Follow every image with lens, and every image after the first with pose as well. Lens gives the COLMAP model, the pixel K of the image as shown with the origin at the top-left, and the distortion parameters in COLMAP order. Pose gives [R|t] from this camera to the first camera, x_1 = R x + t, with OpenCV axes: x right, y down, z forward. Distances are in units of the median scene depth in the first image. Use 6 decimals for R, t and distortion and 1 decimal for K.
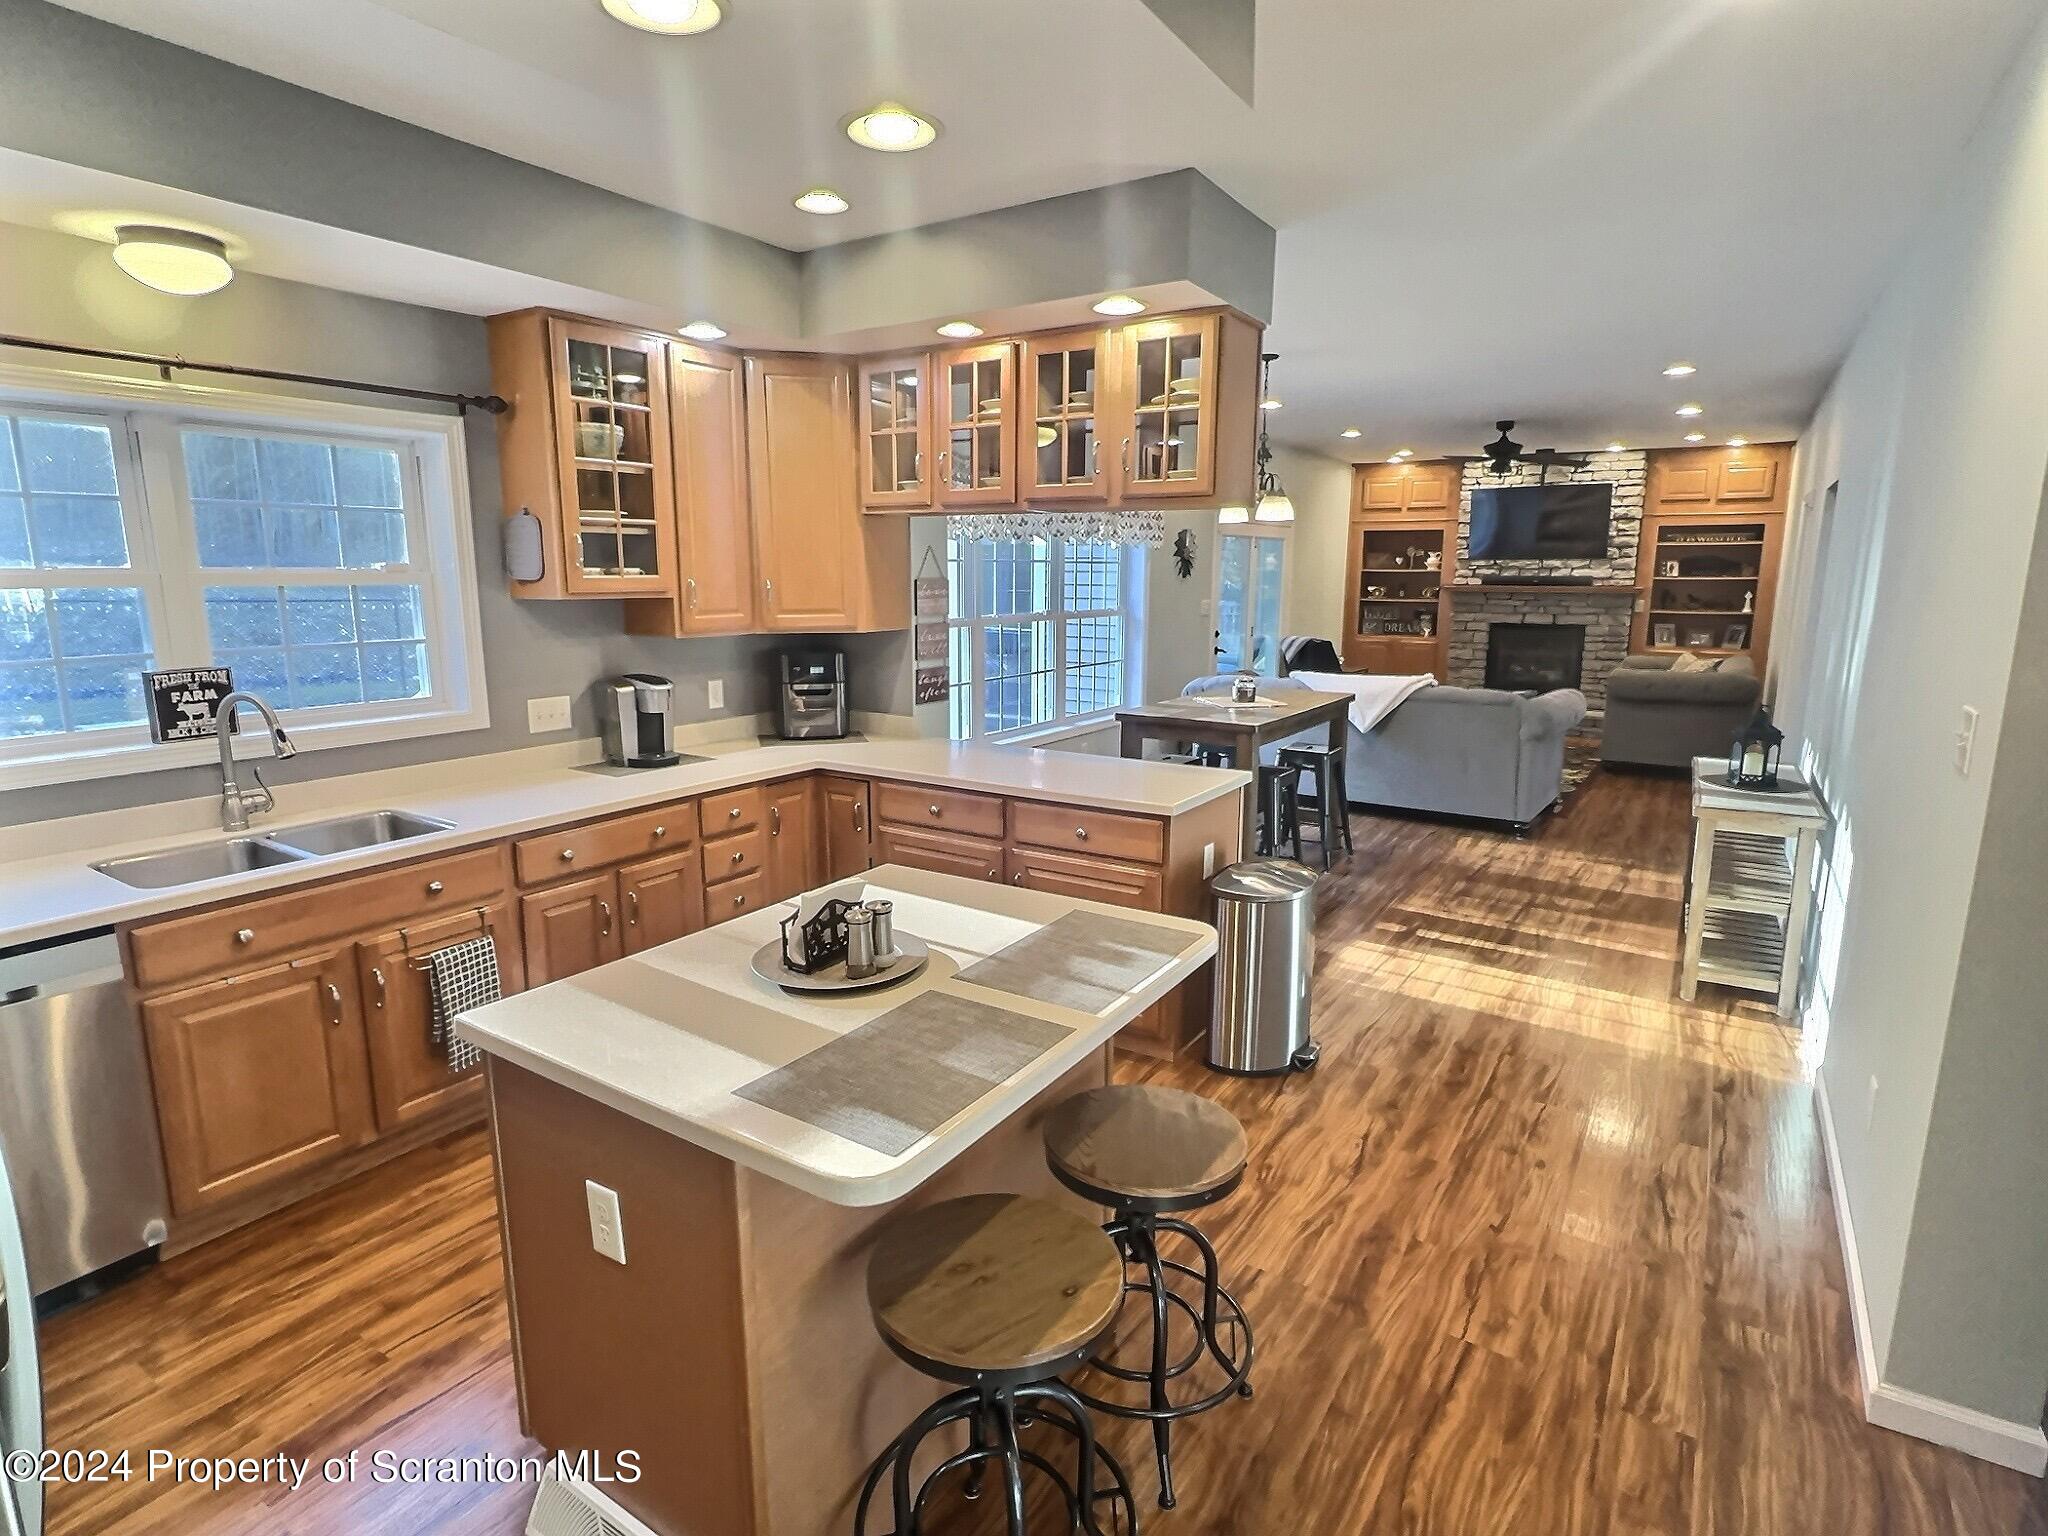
lens RADIAL K [[1064.5, 0, 1019.1], [0, 1064.5, 765.3], [0, 0, 1]] dist [-0.004270, 0.000841]
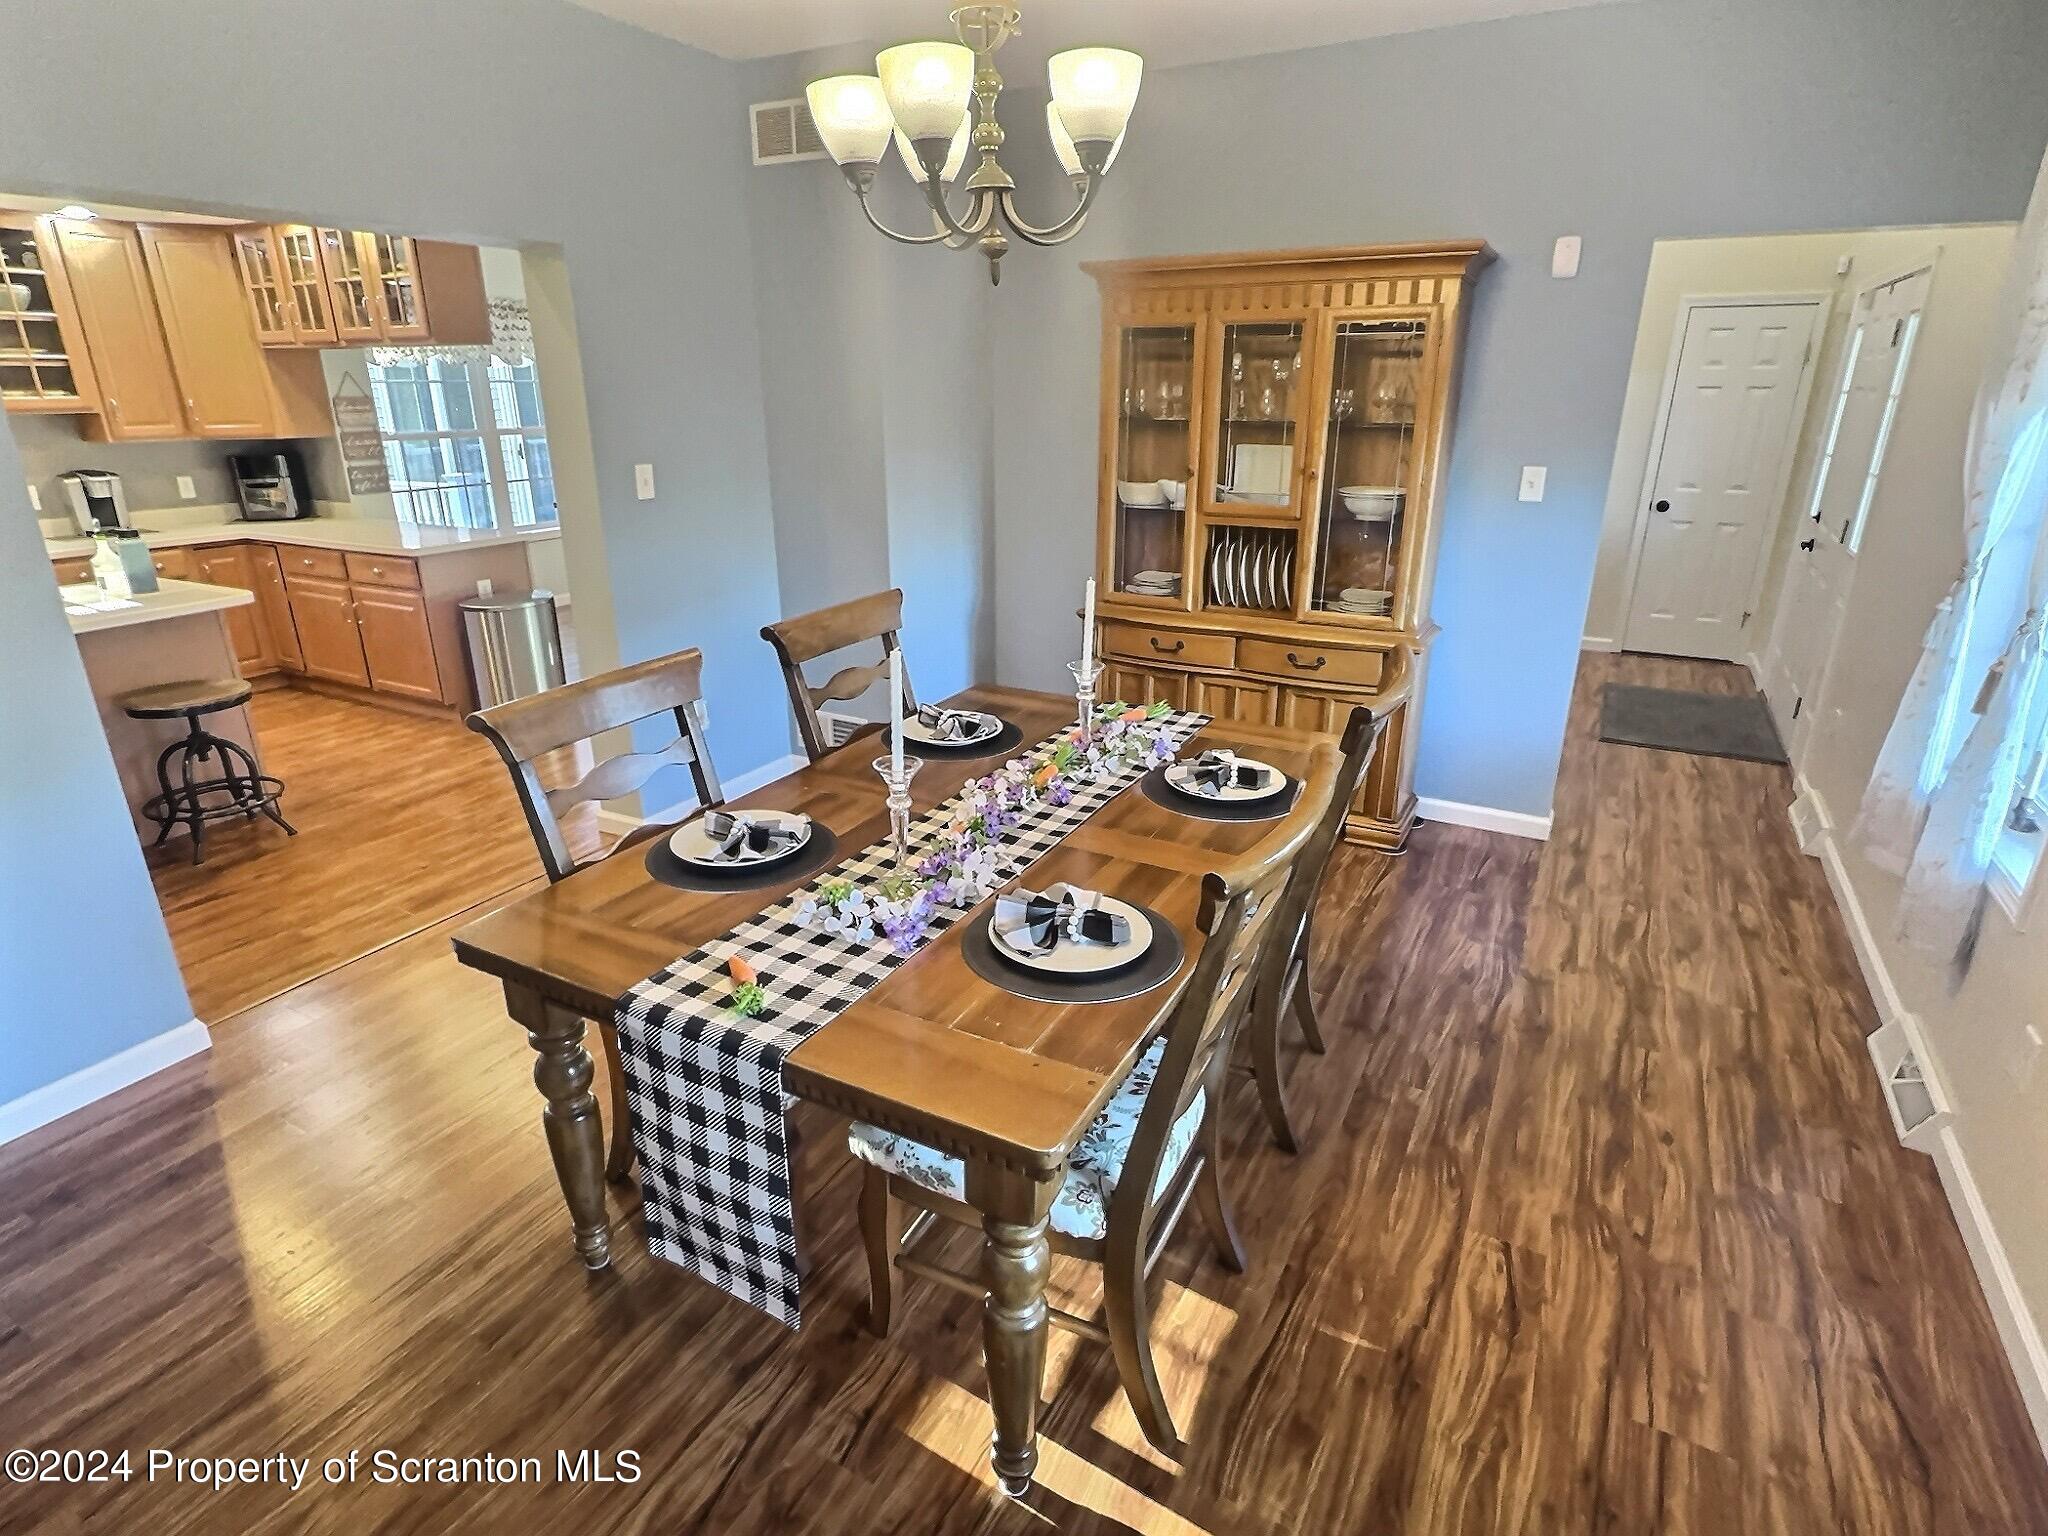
lens RADIAL K [[1064.5, 0, 1023.9], [0, 1064.5, 777.6], [0, 0, 1]] dist [-0.004270, 0.000841]
pose [[0.997060, -0.028721, 0.071037, 0.631604], [0.016225, 0.985207, 0.170598, 0.079506], [-0.074886, -0.168944, 0.982777, -0.445639]]
